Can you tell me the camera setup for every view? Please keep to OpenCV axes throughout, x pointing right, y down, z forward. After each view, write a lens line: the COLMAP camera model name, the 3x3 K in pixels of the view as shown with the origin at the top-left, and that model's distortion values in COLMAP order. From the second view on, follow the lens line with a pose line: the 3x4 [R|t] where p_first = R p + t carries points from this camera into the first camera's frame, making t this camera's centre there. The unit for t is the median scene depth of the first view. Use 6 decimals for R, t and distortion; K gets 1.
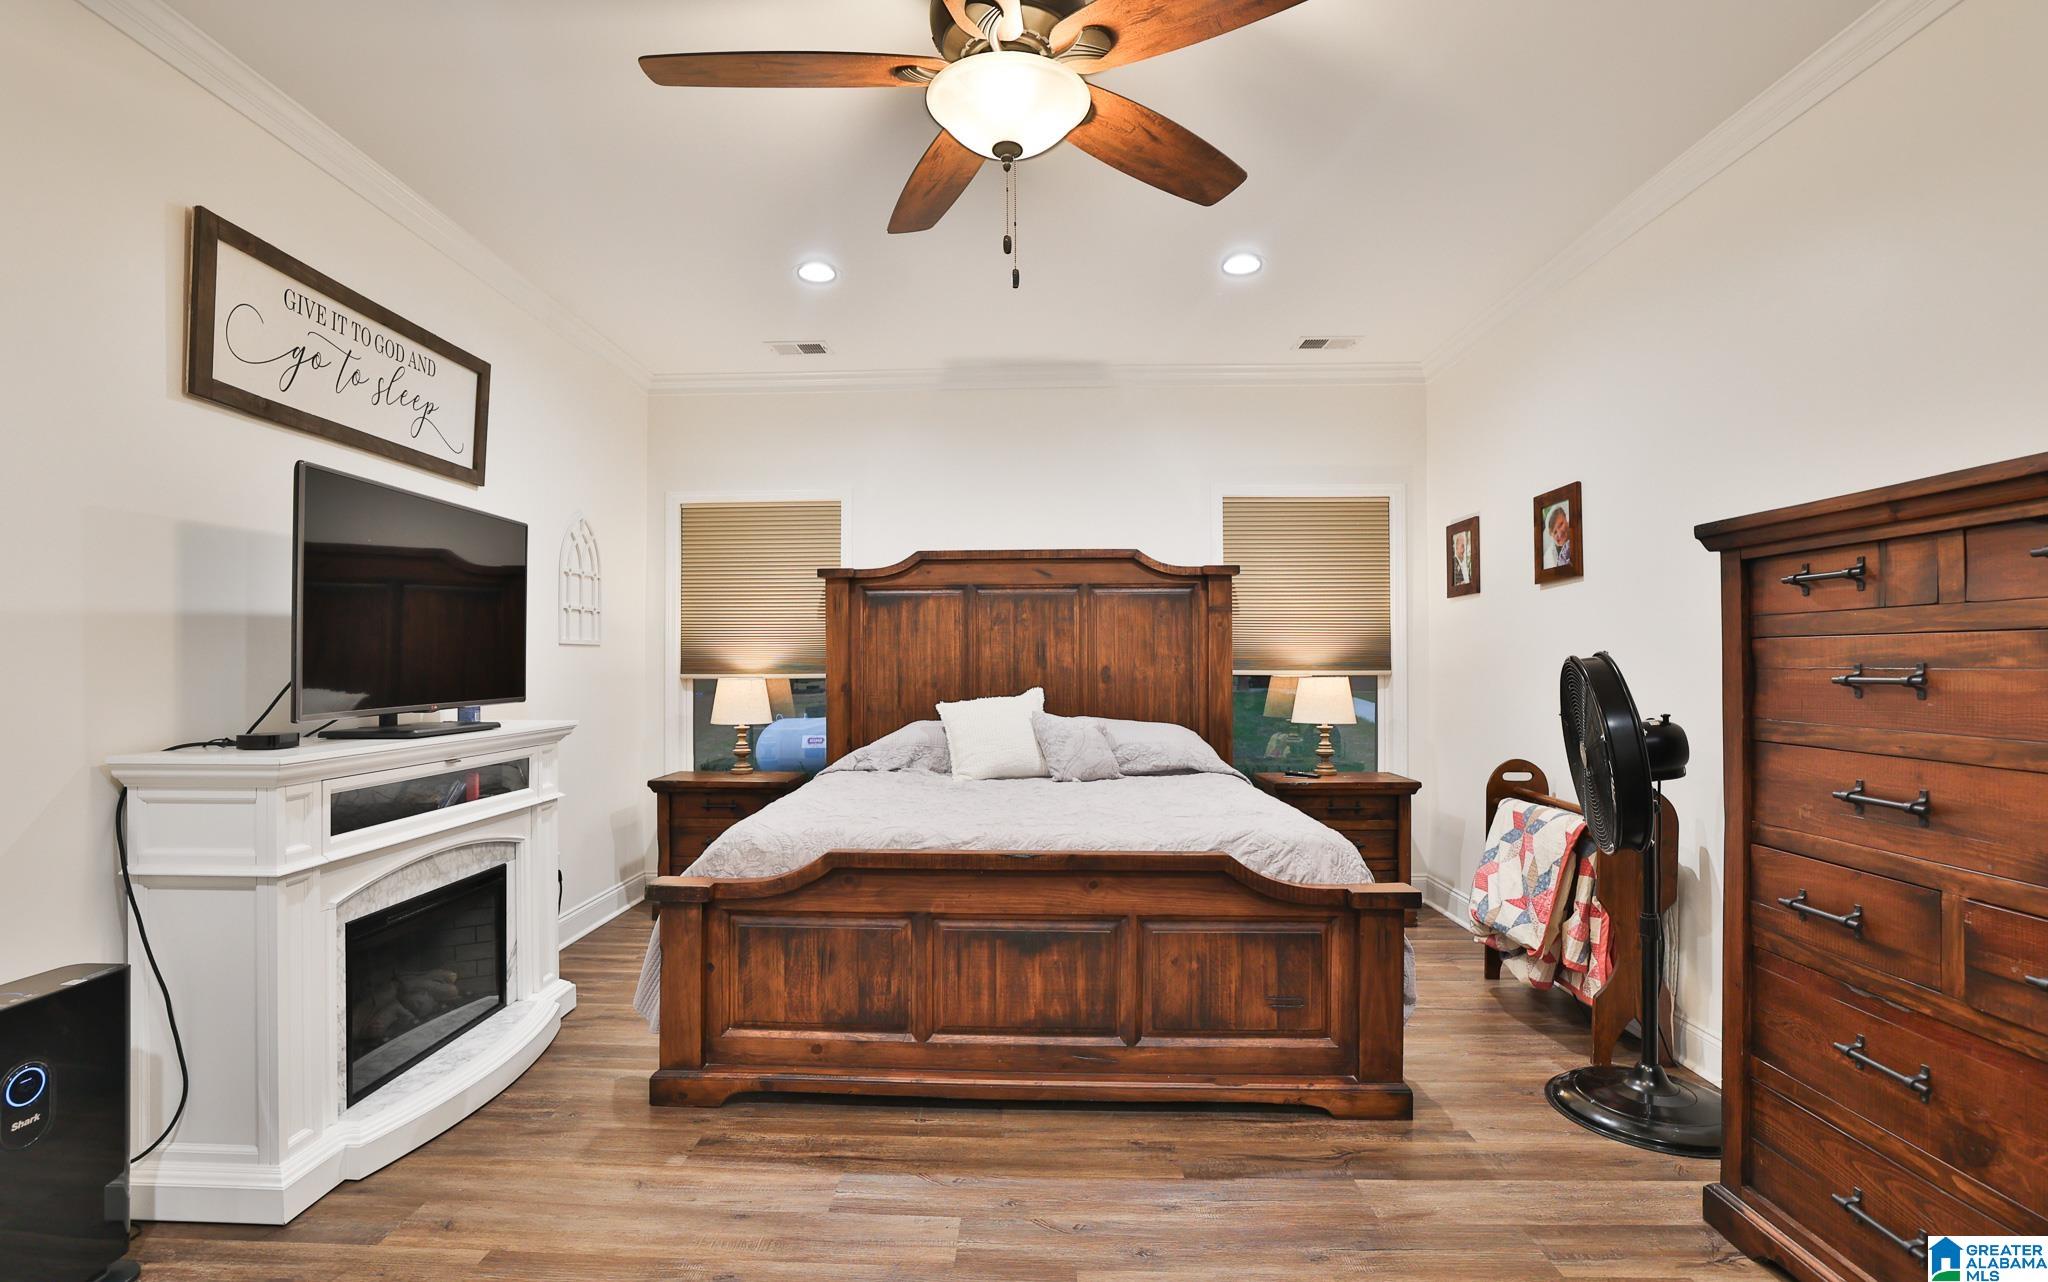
lens RADIAL K [[928.2, 0, 1039.0], [0, 928.2, 672.2], [0, 0, 1]] dist [-0.037872, 0.005005]
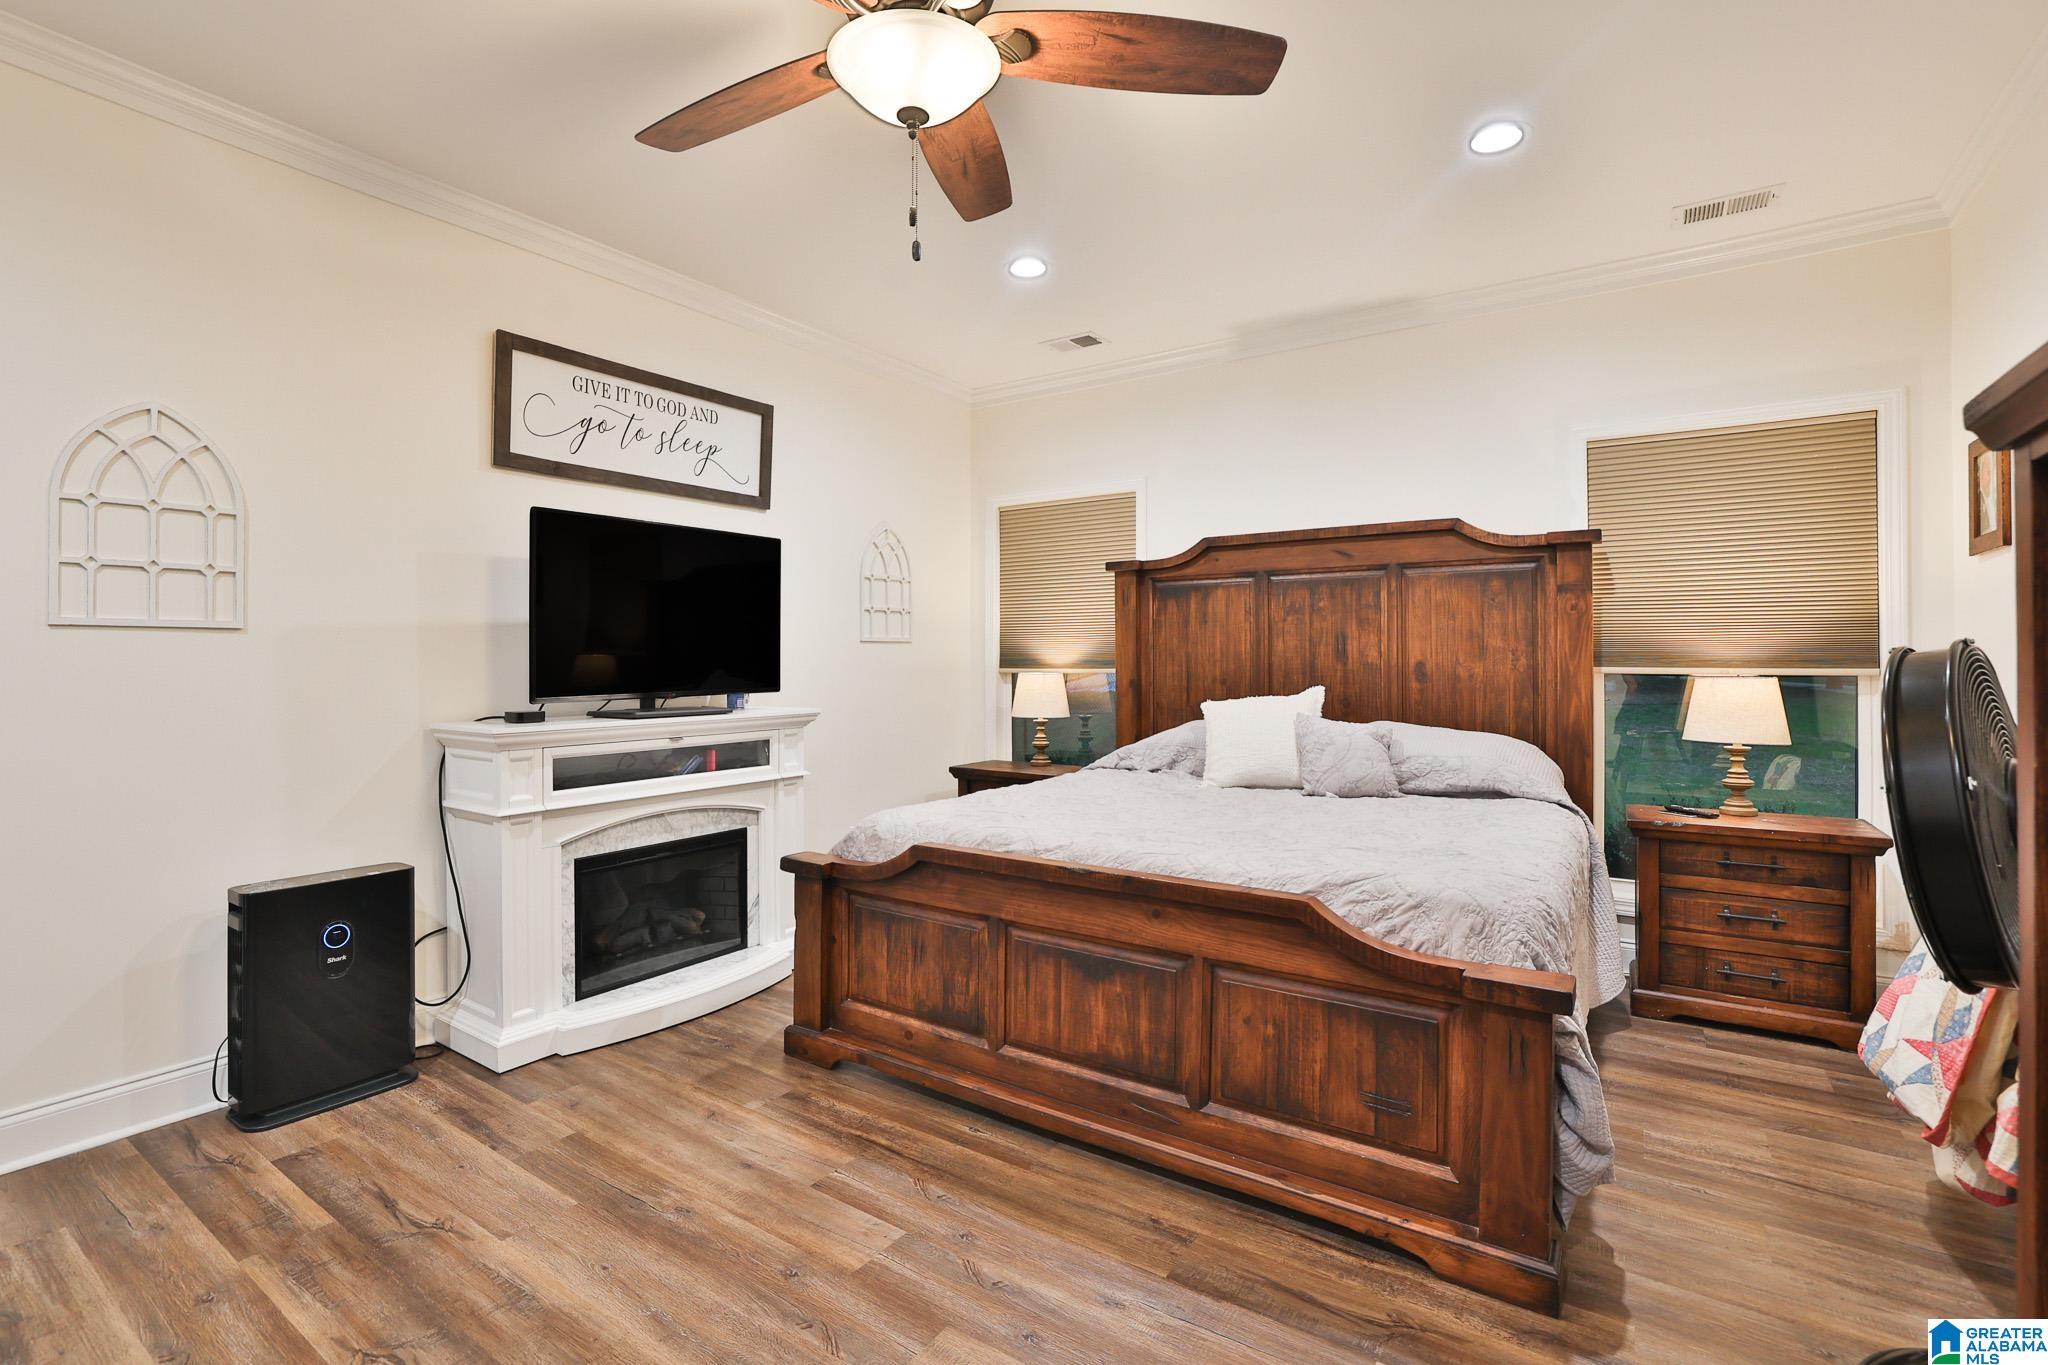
lens RADIAL K [[941.7, 0, 960.1], [0, 941.7, 667.5], [0, 0, 1]] dist [-0.046652, 0.016352]
pose [[0.836723, 0.005036, -0.547604, 0.374067], [-0.004367, 0.999987, 0.002524, -0.002914], [0.547610, 0.000280, 0.836734, 0.159643]]
